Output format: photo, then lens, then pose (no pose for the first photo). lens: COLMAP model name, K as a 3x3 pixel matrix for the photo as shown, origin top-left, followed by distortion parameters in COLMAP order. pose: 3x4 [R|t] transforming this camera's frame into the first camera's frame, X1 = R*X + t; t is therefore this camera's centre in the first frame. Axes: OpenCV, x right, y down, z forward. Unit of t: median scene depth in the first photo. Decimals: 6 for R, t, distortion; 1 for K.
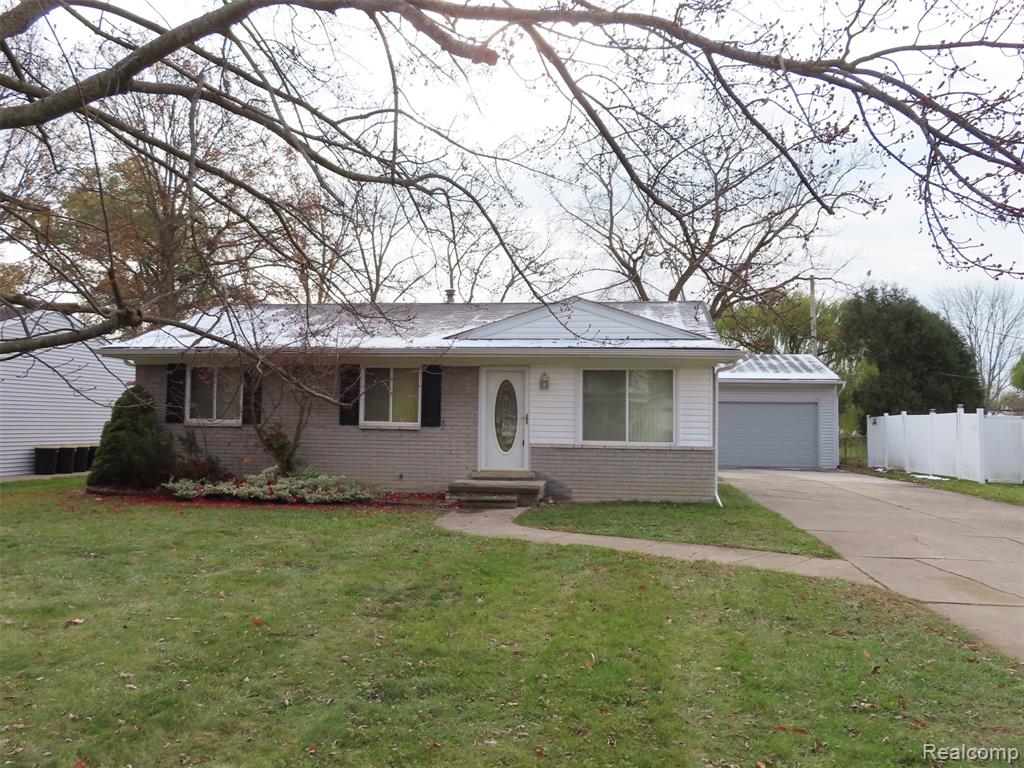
lens RADIAL K [[880.8, 0, 507.2], [0, 880.8, 384.1], [0, 0, 1]] dist [-0.007350, 0.007613]
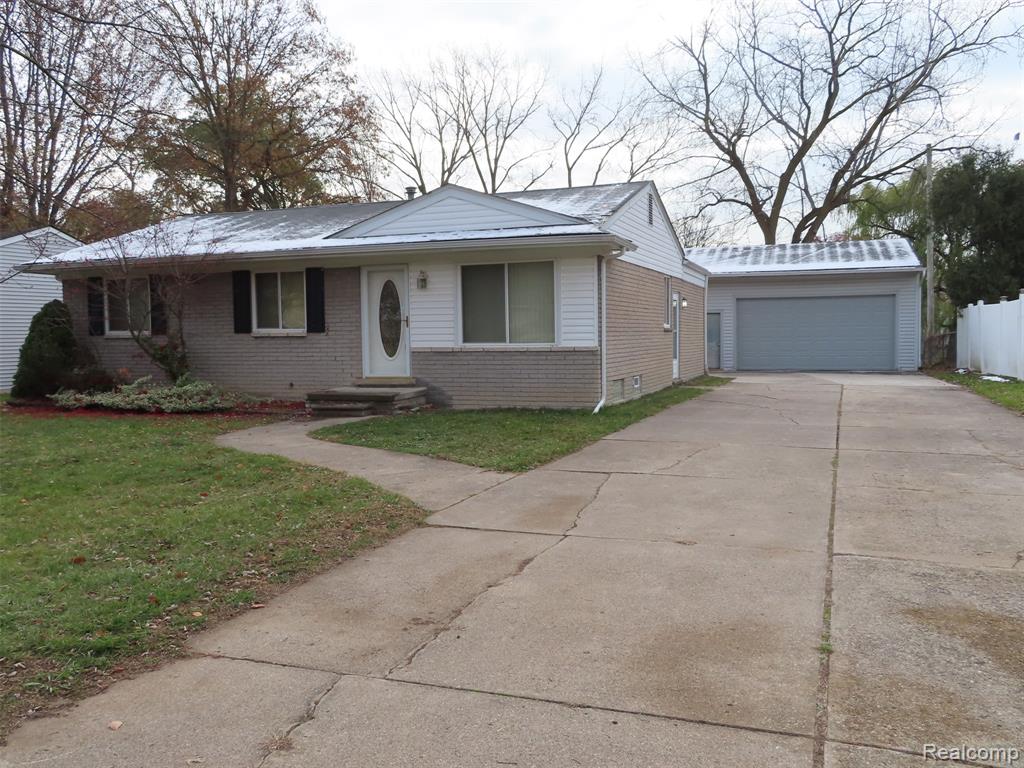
lens RADIAL K [[880.8, 0, 503.8], [0, 880.8, 407.6], [0, 0, 1]] dist [-0.007350, 0.007613]
pose [[0.970281, -0.006394, -0.241897, 0.344568], [0.037406, 0.991598, 0.123830, 0.018413], [0.239073, -0.129198, 0.962368, 0.118167]]
